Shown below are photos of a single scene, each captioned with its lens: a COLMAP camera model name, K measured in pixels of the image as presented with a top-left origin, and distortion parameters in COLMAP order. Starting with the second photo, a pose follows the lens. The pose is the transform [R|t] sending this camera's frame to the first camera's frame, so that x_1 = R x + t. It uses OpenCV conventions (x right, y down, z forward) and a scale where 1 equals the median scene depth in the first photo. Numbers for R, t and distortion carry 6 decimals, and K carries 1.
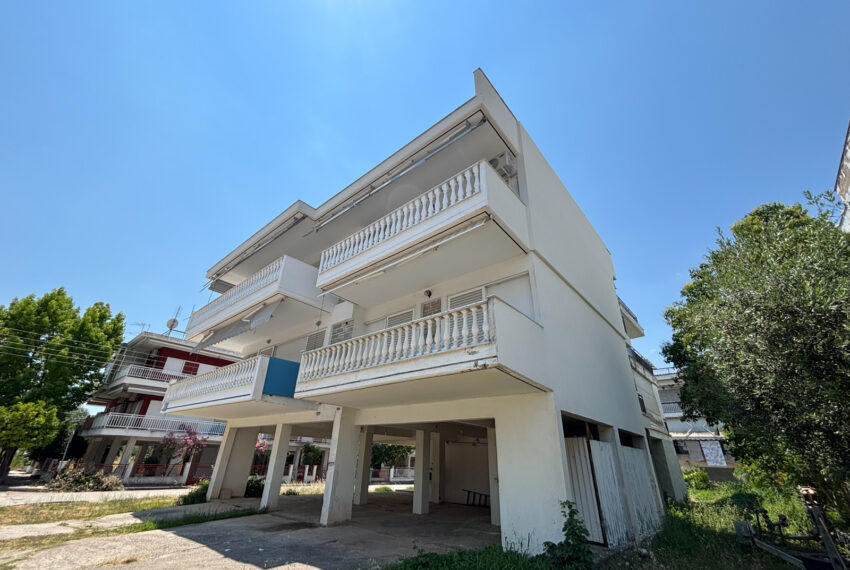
lens RADIAL K [[344.0, 0, 427.5], [0, 344.0, 283.9], [0, 0, 1]] dist [0.000812, 0.000130]
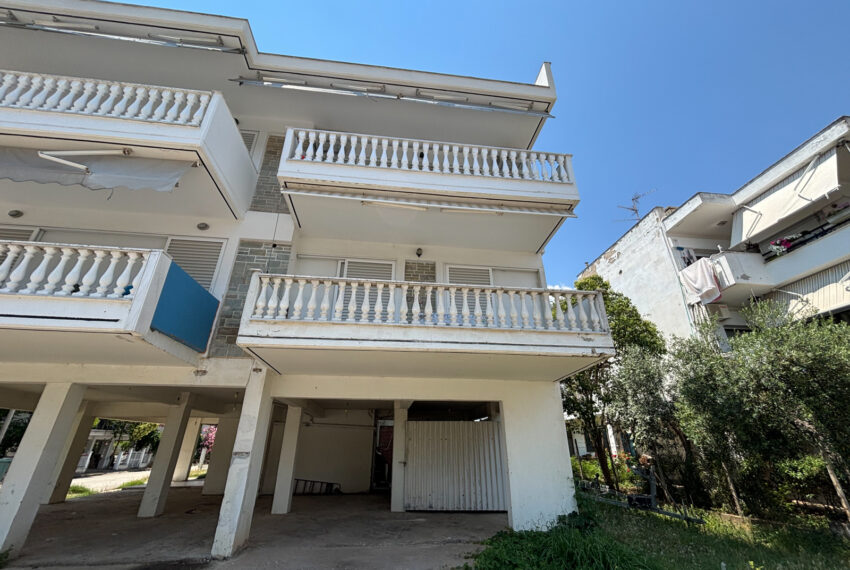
lens RADIAL K [[344.0, 0, 424.5], [0, 344.0, 285.1], [0, 0, 1]] dist [0.000812, 0.000130]
pose [[0.679175, 0.286274, 0.675847, -0.562387], [-0.322284, 0.943602, -0.075818, 0.172853], [-0.659435, -0.166321, 0.733132, 0.374397]]
